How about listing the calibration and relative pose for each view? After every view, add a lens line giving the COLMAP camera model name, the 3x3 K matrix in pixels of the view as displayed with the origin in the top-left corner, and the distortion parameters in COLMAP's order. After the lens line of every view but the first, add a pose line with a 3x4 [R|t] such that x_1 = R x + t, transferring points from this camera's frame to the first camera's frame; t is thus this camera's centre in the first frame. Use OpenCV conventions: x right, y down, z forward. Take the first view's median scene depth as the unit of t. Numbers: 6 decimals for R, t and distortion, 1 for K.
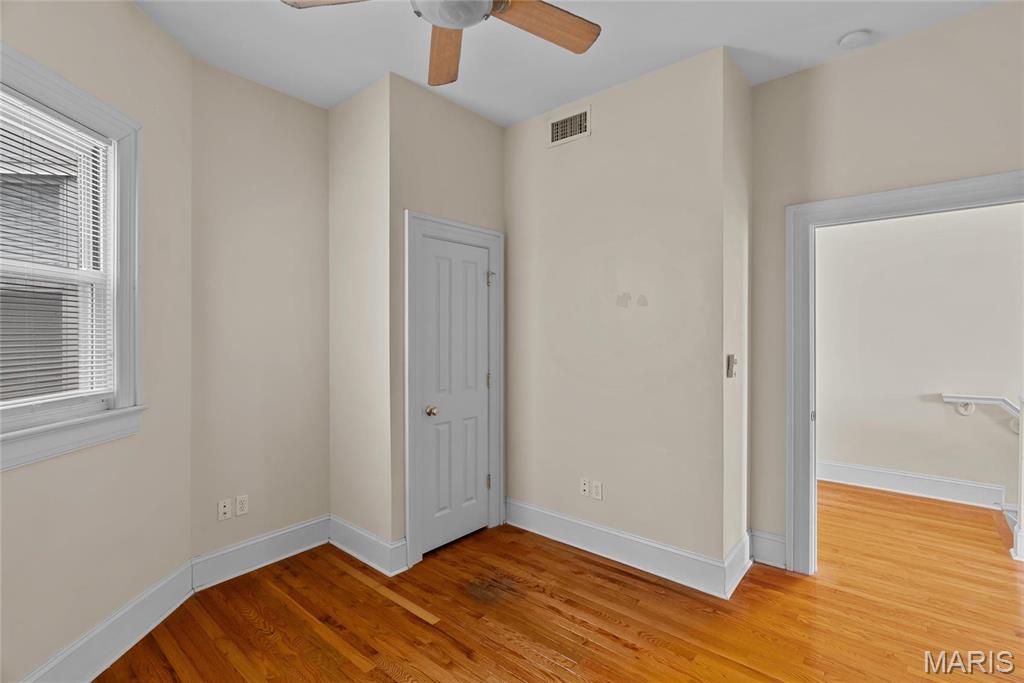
lens RADIAL K [[466.6, 0, 512.0], [0, 466.6, 341.5], [0, 0, 1]] dist [-0.013545, 0.005654]
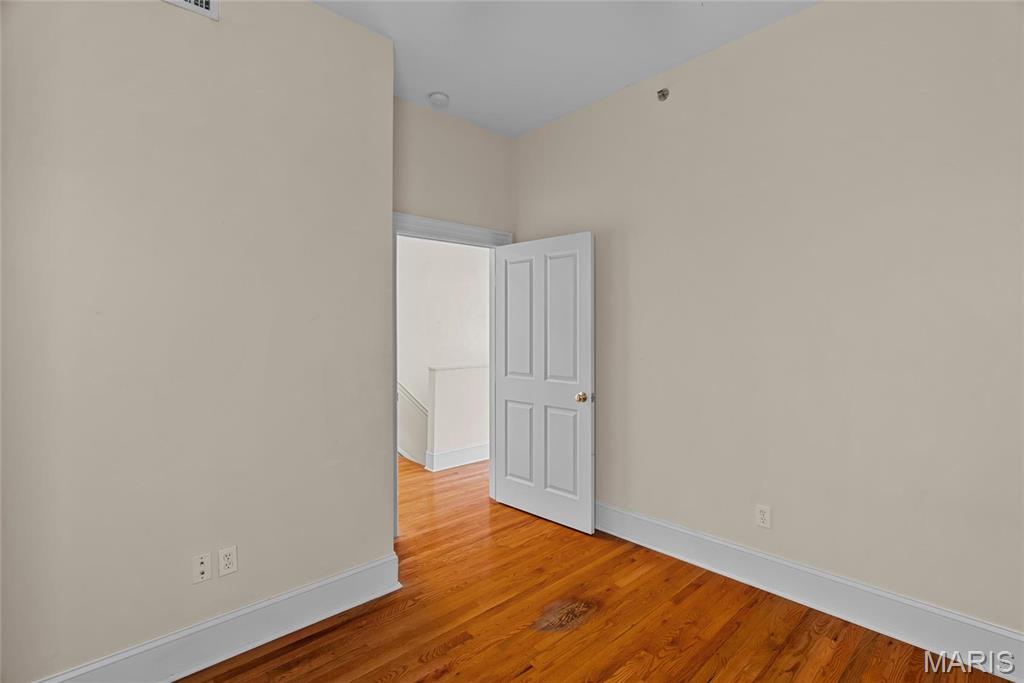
lens RADIAL K [[466.6, 0, 512.0], [0, 466.6, 341.5], [0, 0, 1]] dist [-0.013545, 0.005654]
pose [[0.106586, -0.020248, 0.994097, -1.099714], [0.010331, 0.999761, 0.019255, -0.000615], [-0.994250, 0.008218, 0.106770, 1.377969]]
